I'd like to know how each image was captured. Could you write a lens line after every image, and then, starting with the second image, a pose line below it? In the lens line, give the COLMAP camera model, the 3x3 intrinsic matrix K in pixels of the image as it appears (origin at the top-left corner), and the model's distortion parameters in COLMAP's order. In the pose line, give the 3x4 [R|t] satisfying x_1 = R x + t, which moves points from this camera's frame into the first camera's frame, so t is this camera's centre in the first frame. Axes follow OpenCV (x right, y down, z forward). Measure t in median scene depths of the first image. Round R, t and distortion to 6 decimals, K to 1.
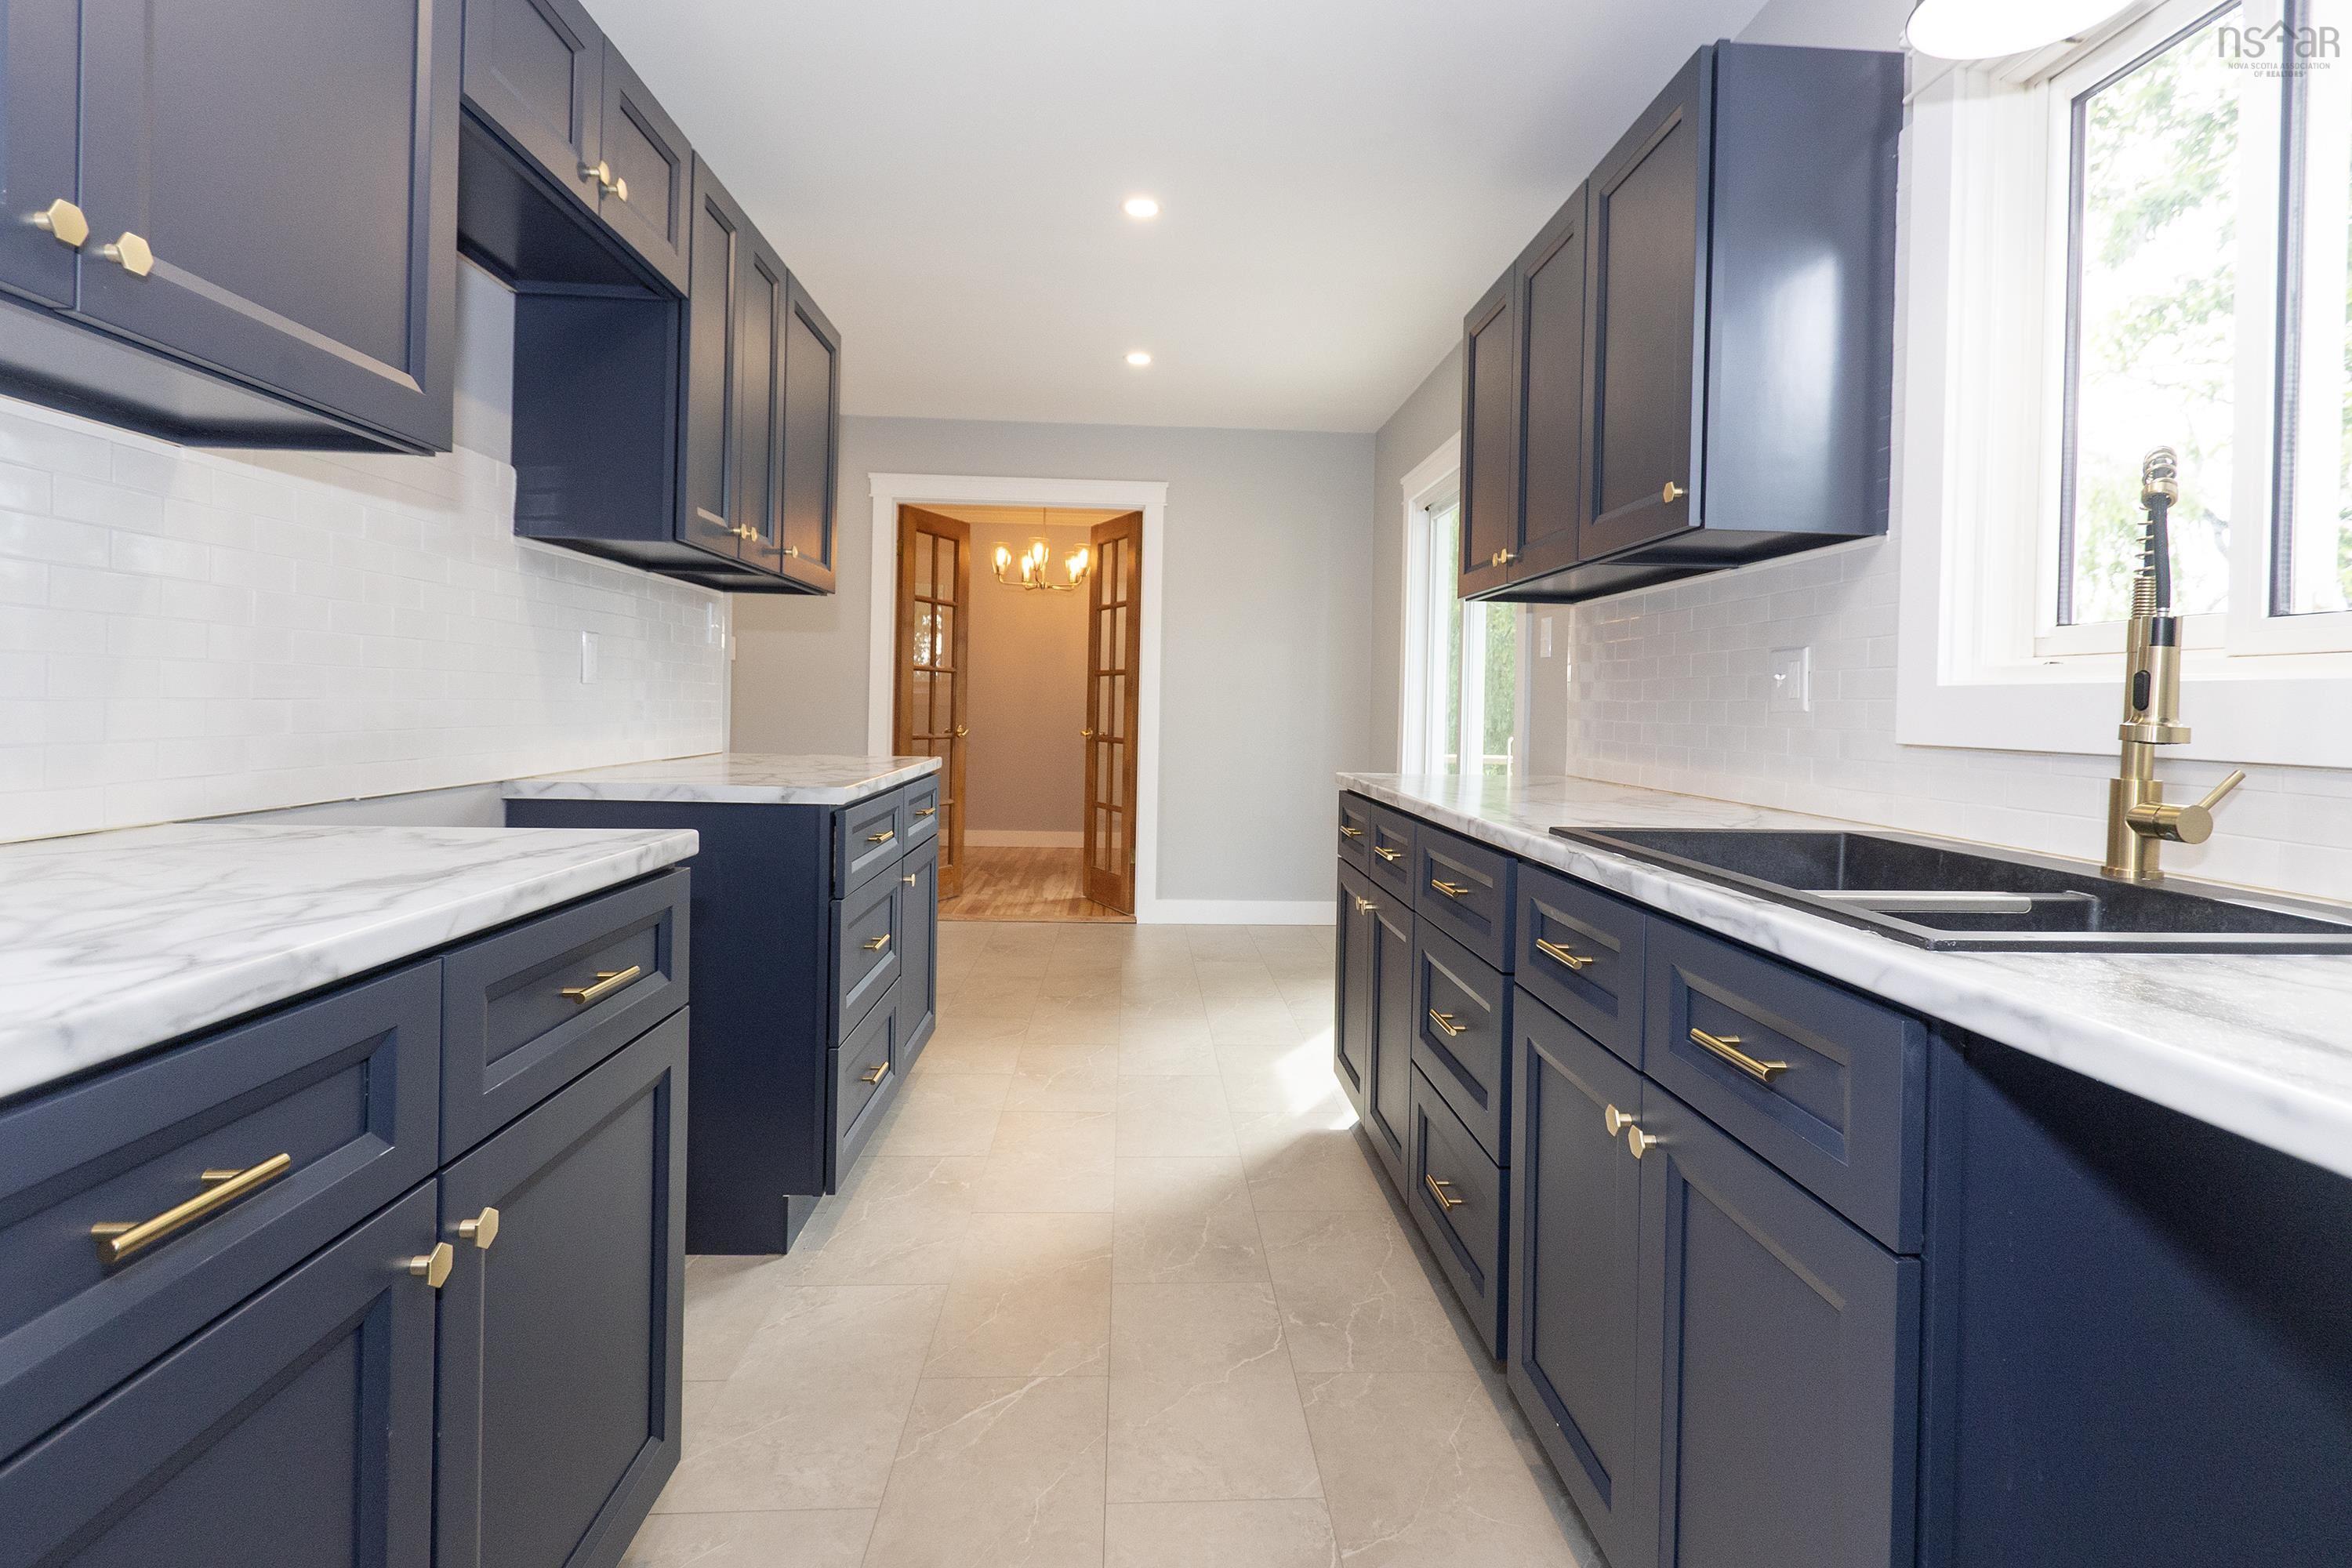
lens RADIAL K [[1130.8, 0, 1213.4], [0, 1130.8, 710.8], [0, 0, 1]] dist [0.002448, 0.000420]
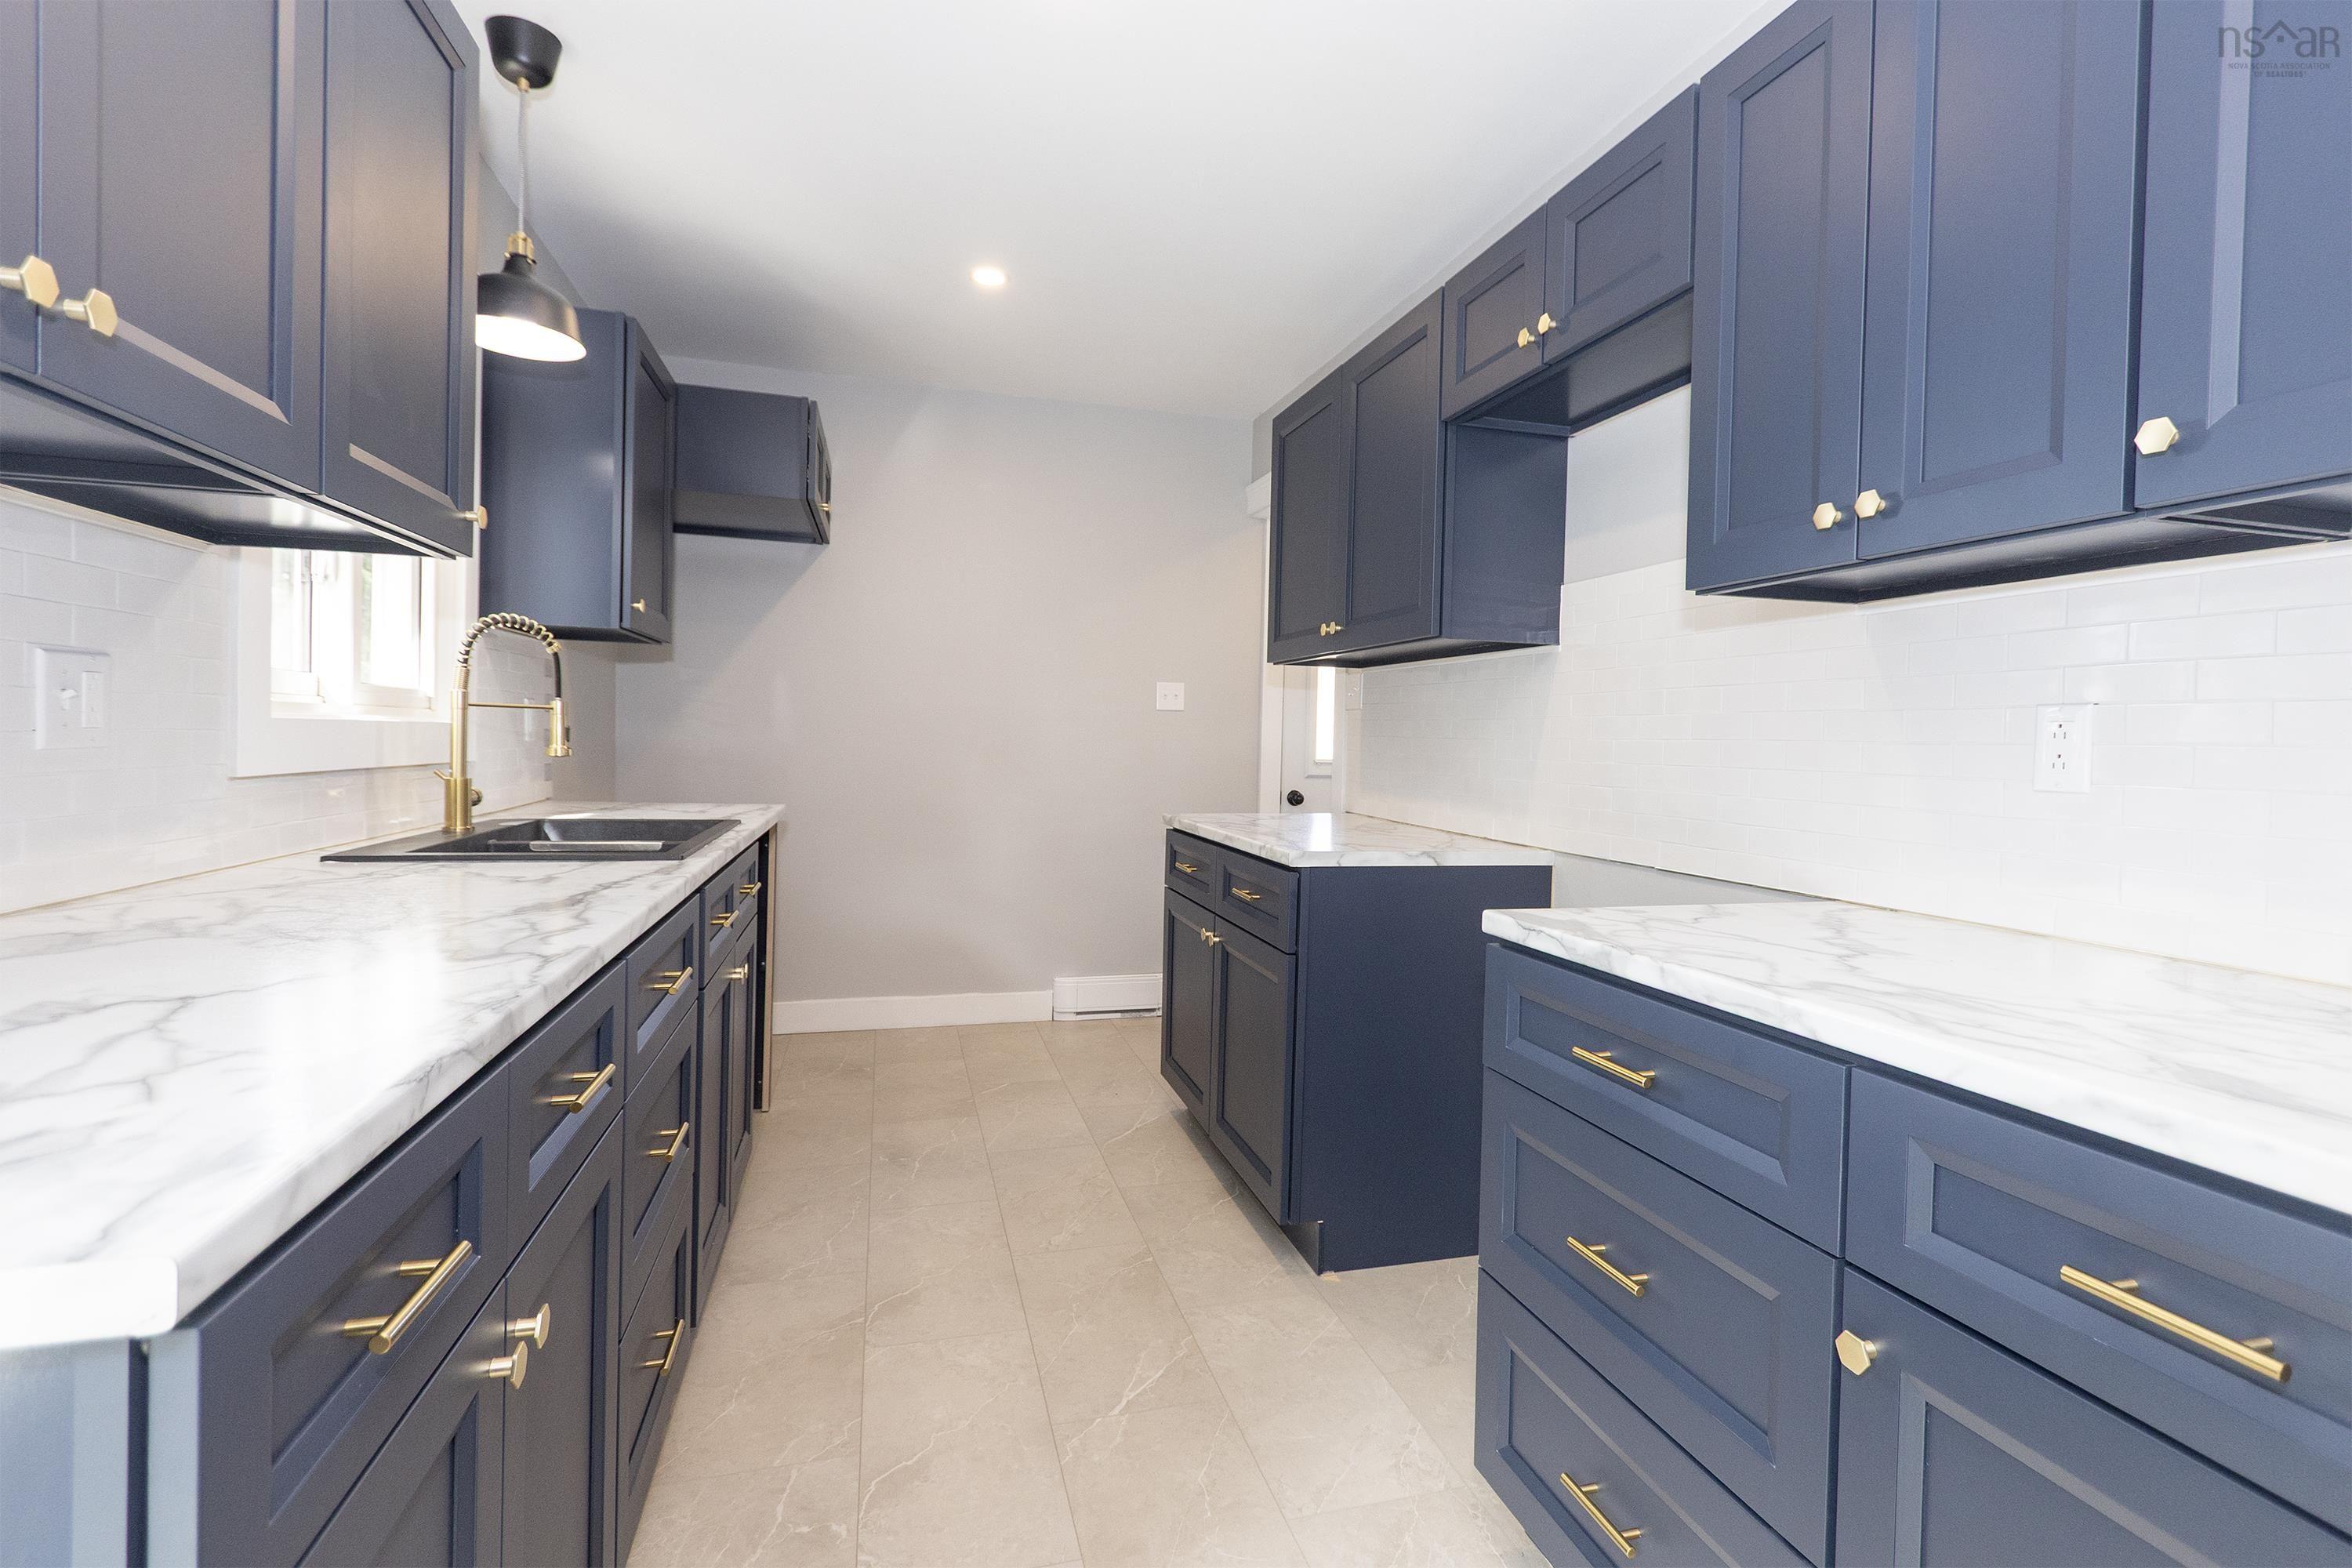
lens RADIAL K [[1085.0, 0, 1201.8], [0, 1085.0, 762.3], [0, 0, 1]] dist [0.000896, 0.000025]
pose [[-0.976879, -0.041774, -0.209674, 0.004932], [-0.047136, 0.998675, 0.020638, -0.033225], [0.208534, 0.030044, -0.977554, 1.675292]]
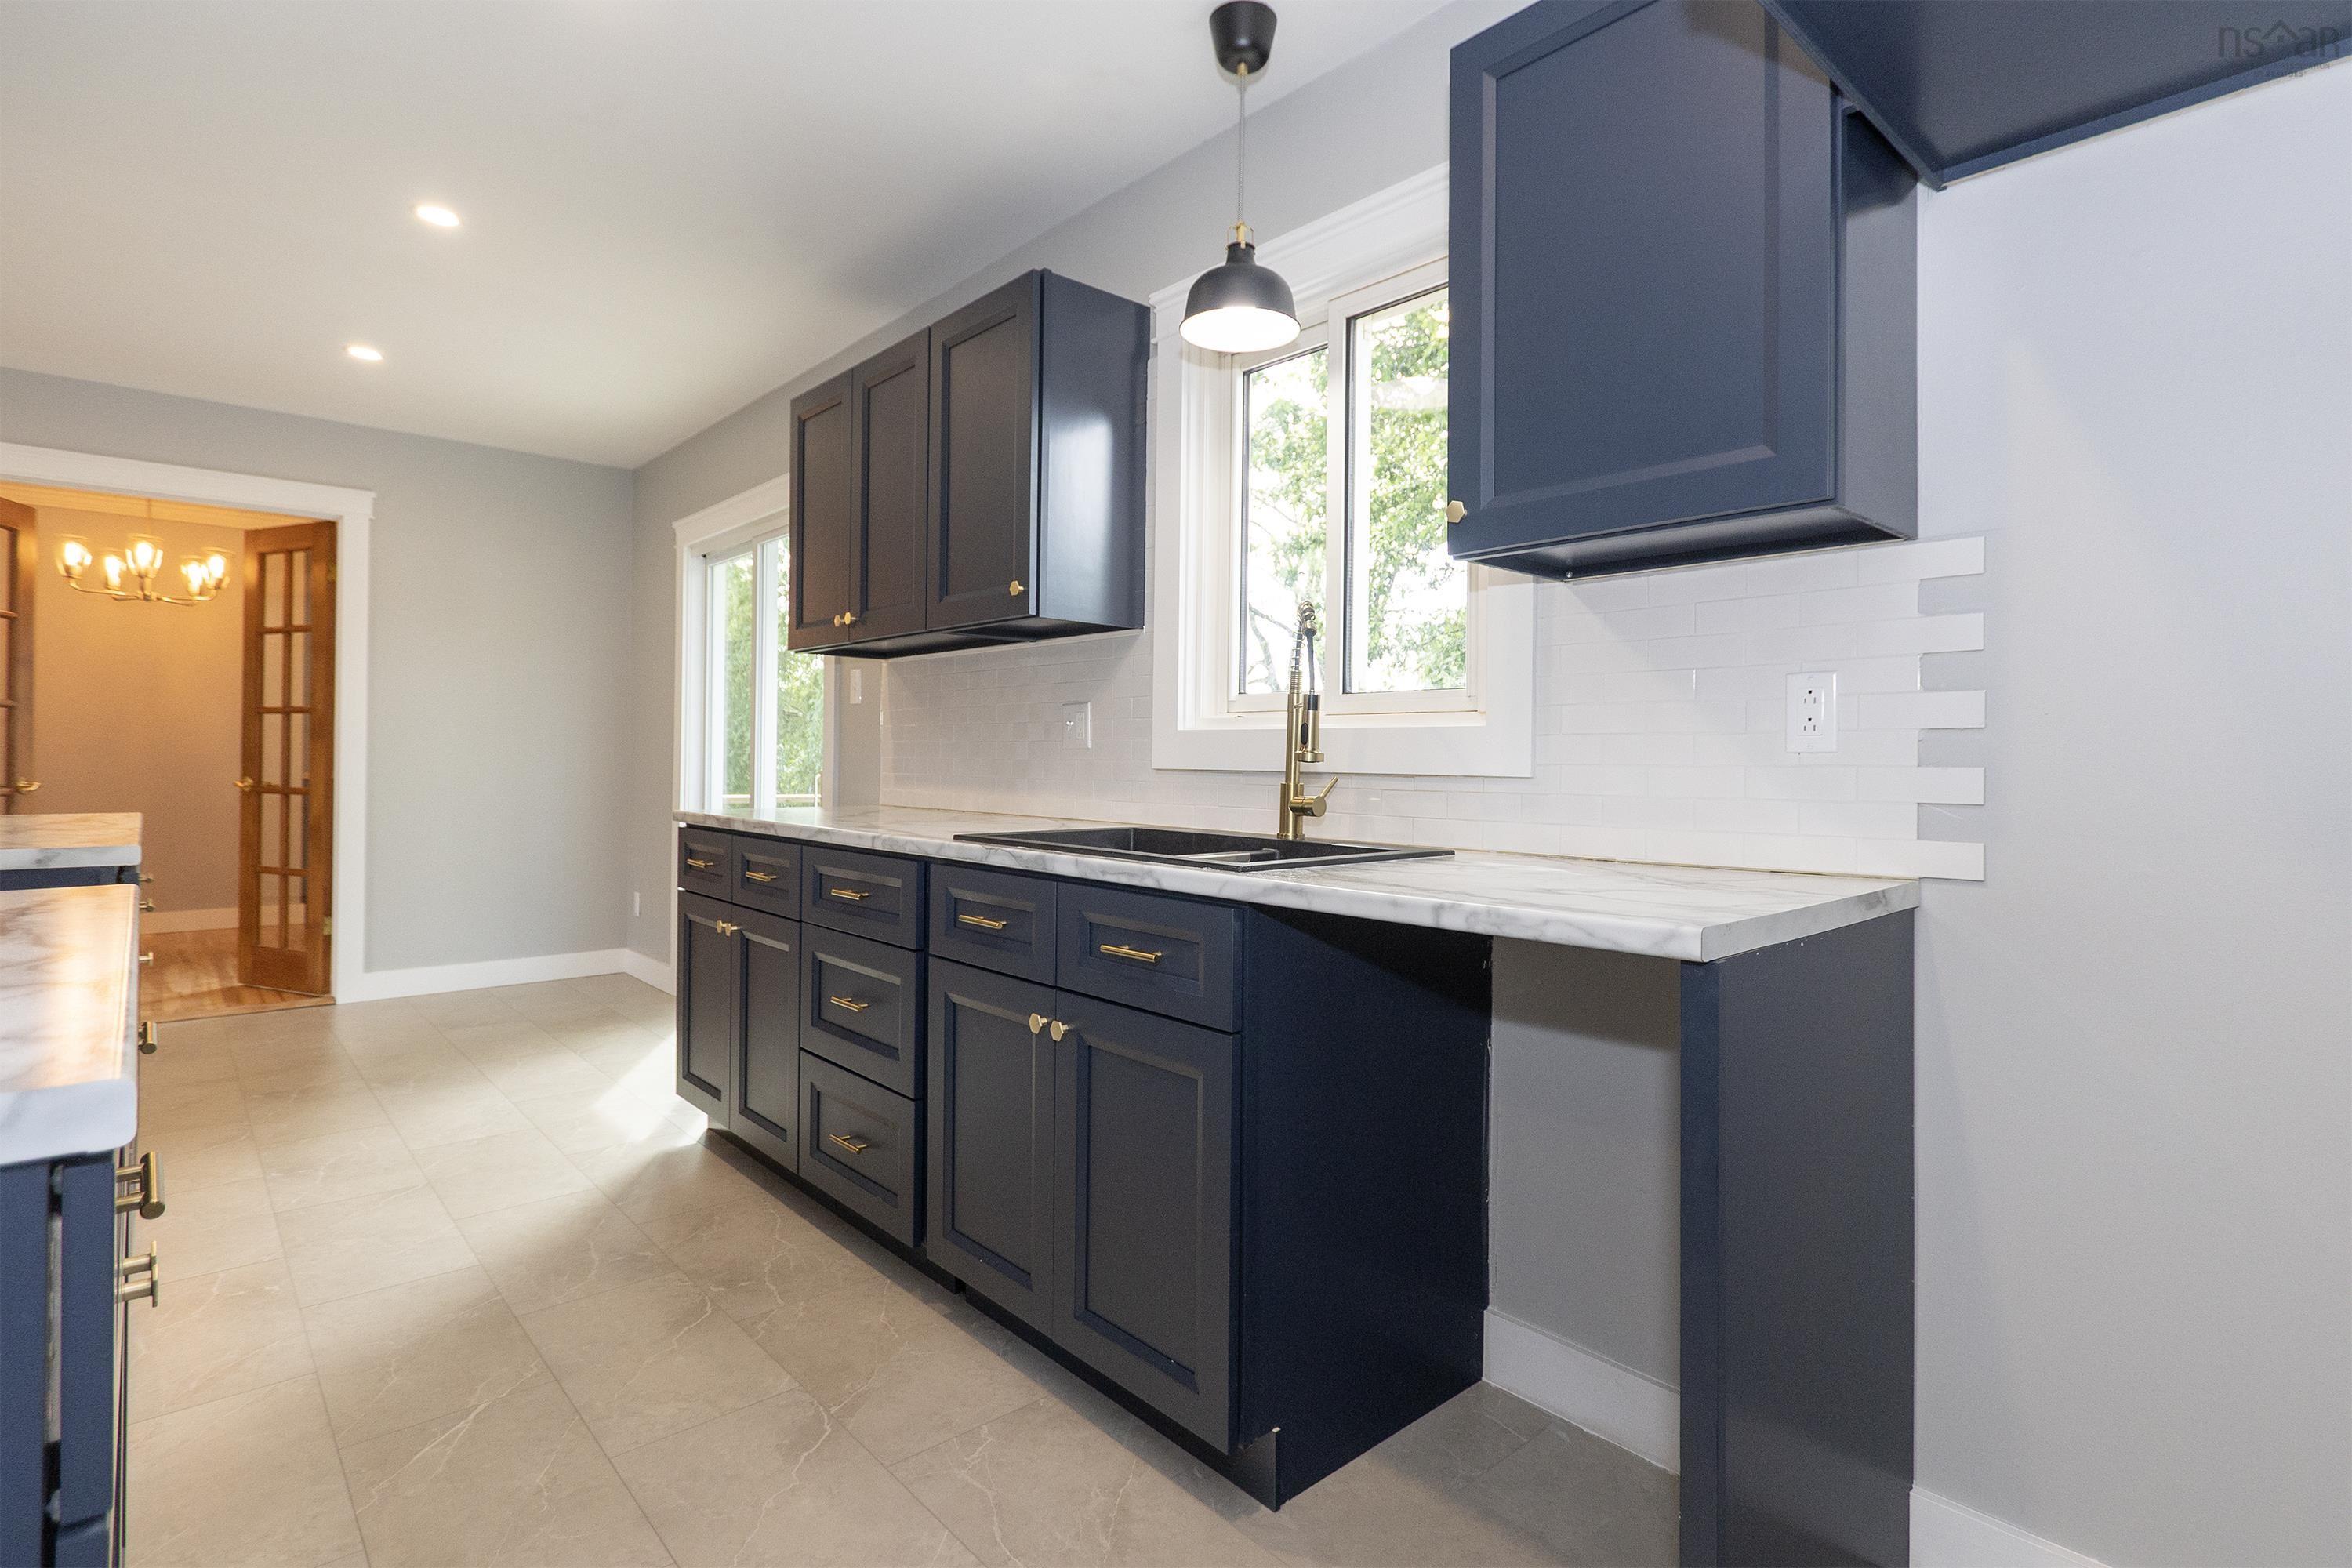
lens RADIAL K [[1123.4, 0, 1180.4], [0, 1123.4, 754.3], [0, 0, 1]] dist [0.000705, 0.000066]
pose [[0.786191, -0.010379, 0.617896, -0.235507], [0.009144, 0.999945, 0.005161, 0.002020], [-0.617916, 0.001593, 0.786243, -0.160285]]
